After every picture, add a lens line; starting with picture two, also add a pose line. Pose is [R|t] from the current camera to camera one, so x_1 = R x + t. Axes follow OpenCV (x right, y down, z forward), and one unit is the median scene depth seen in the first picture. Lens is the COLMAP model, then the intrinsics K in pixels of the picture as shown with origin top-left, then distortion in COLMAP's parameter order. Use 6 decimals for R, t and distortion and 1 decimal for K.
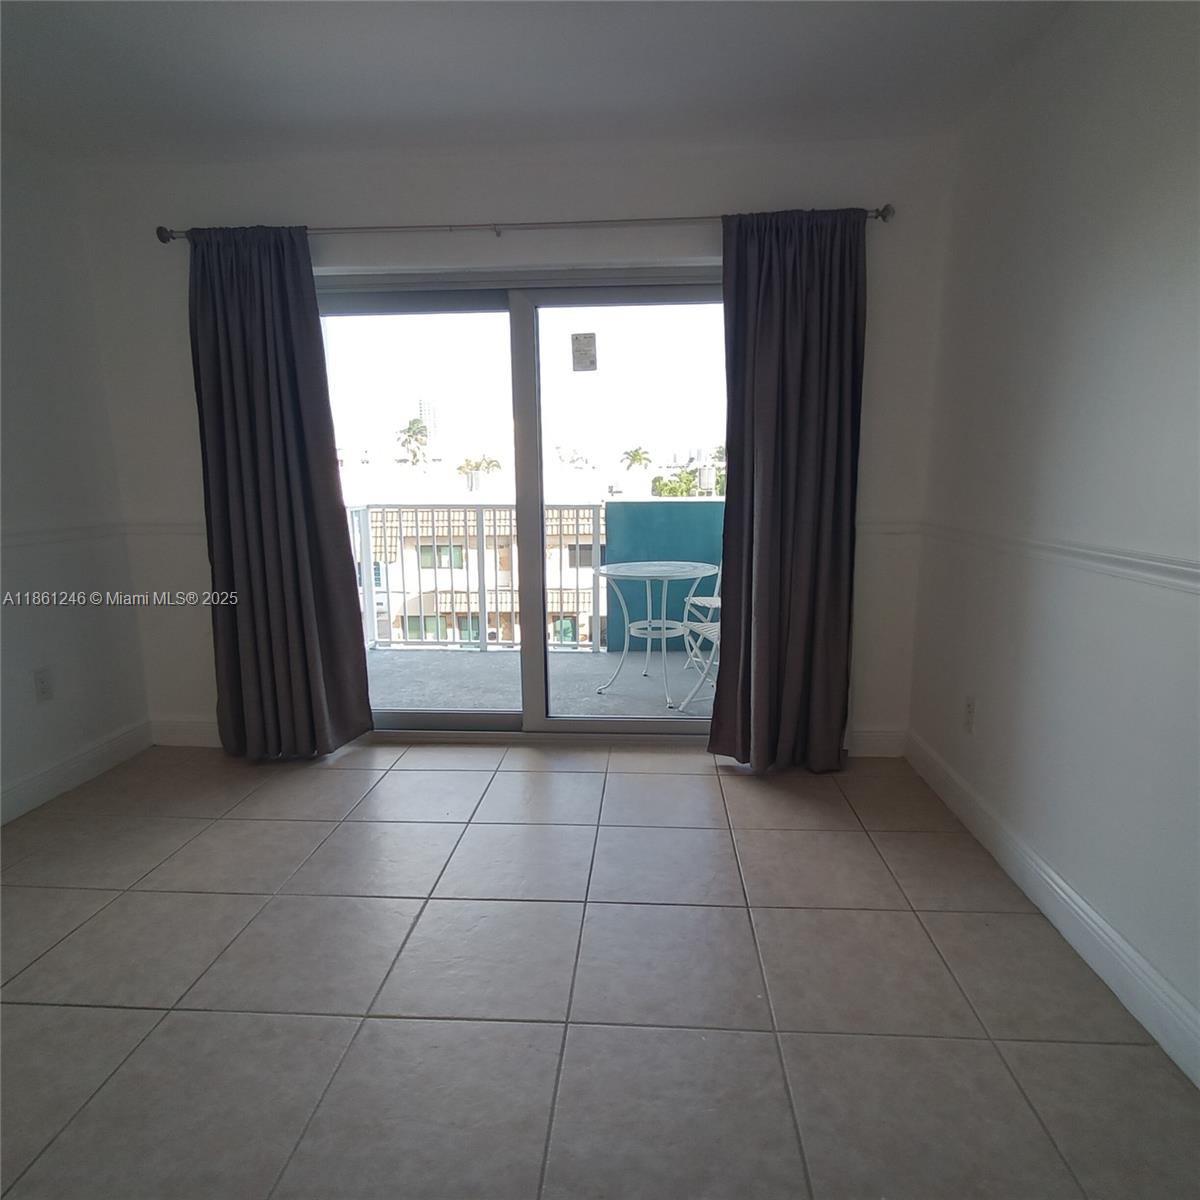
lens RADIAL K [[710.1, 0, 612.4], [0, 710.1, 600.8], [0, 0, 1]] dist [-0.003797, -0.001221]
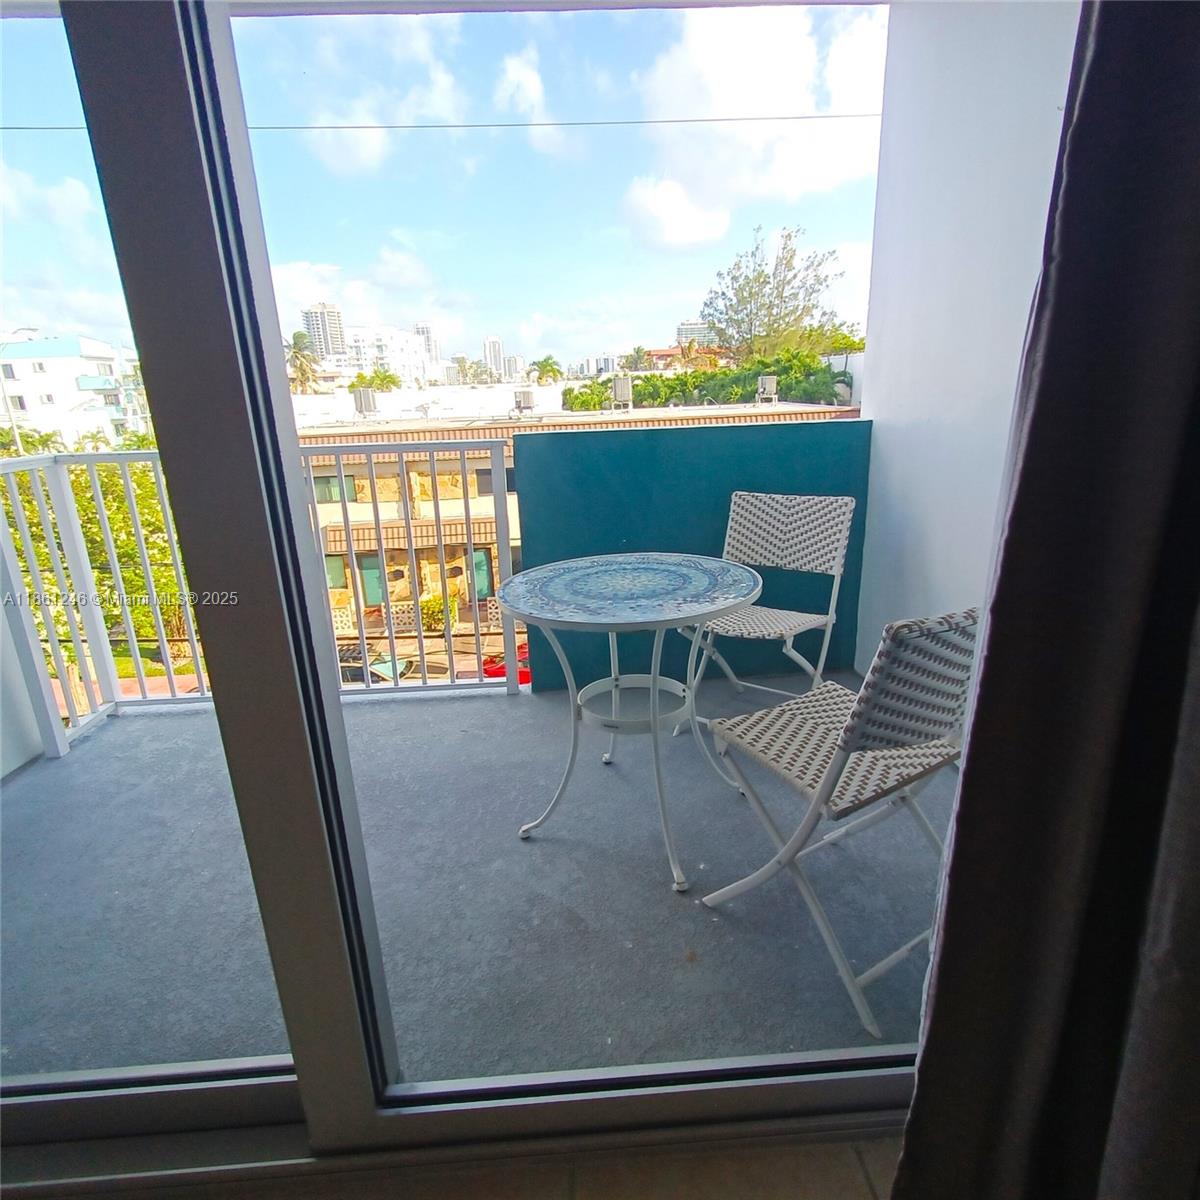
lens RADIAL K [[710.1, 0, 612.4], [0, 710.1, 600.8], [0, 0, 1]] dist [-0.003797, -0.001221]
pose [[0.991695, -0.063119, 0.112056, -0.000455], [0.049640, 0.991622, 0.119253, -0.011497], [-0.118644, -0.112700, 0.986520, 0.067154]]
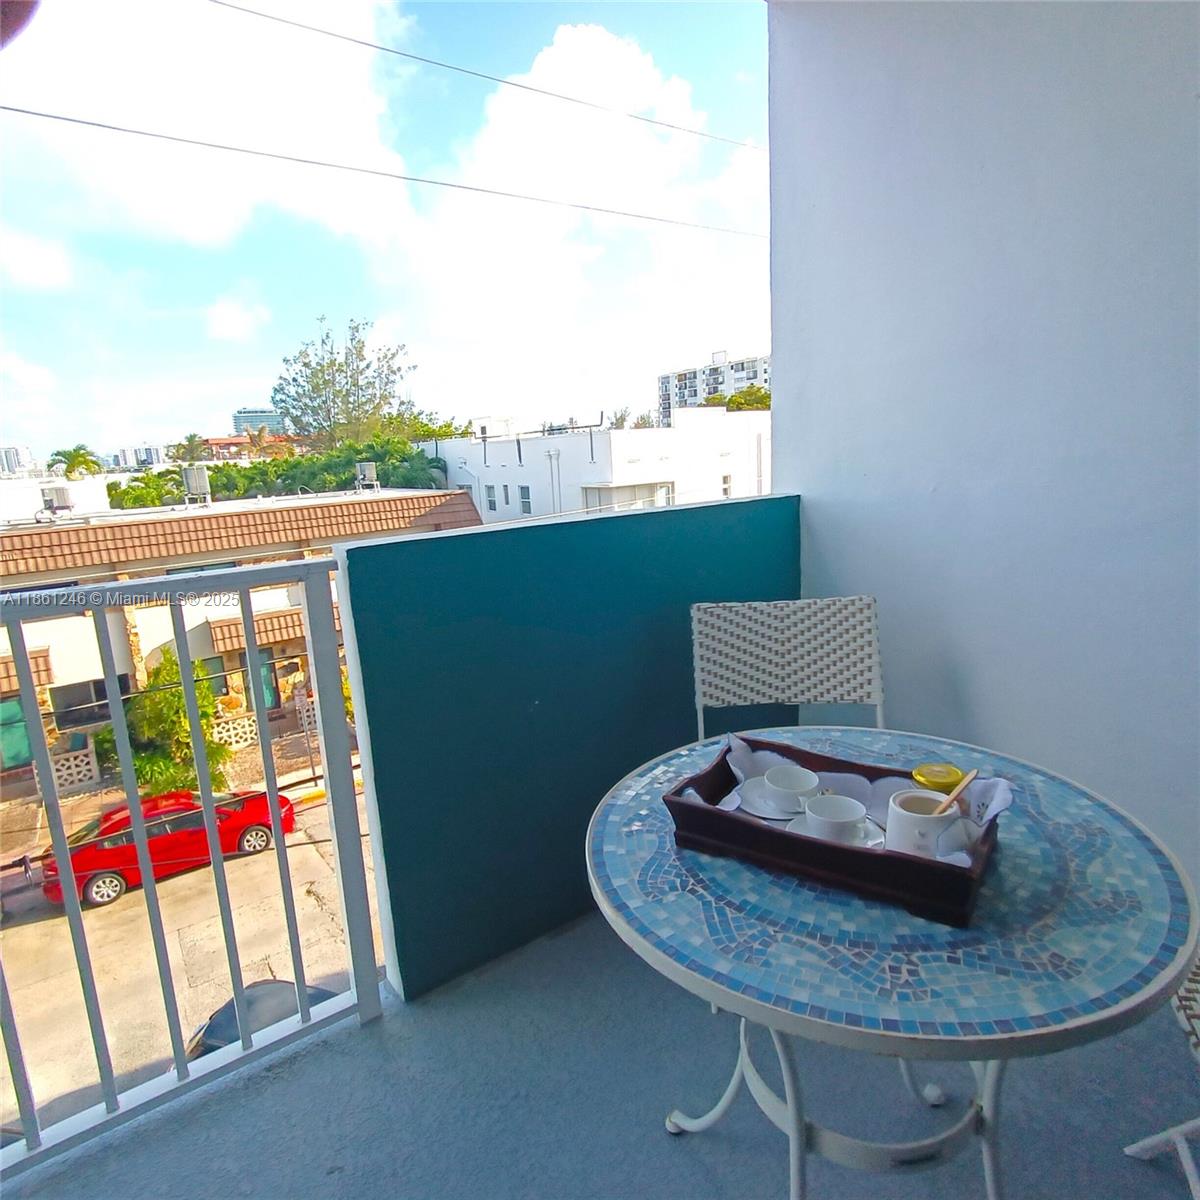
lens RADIAL K [[710.1, 0, 612.4], [0, 710.1, 600.8], [0, 0, 1]] dist [-0.003797, -0.001221]
pose [[0.772715, -0.165107, 0.612904, -0.015114], [0.159642, 0.985092, 0.064101, -0.018076], [-0.614350, 0.048314, 0.787553, 0.105267]]
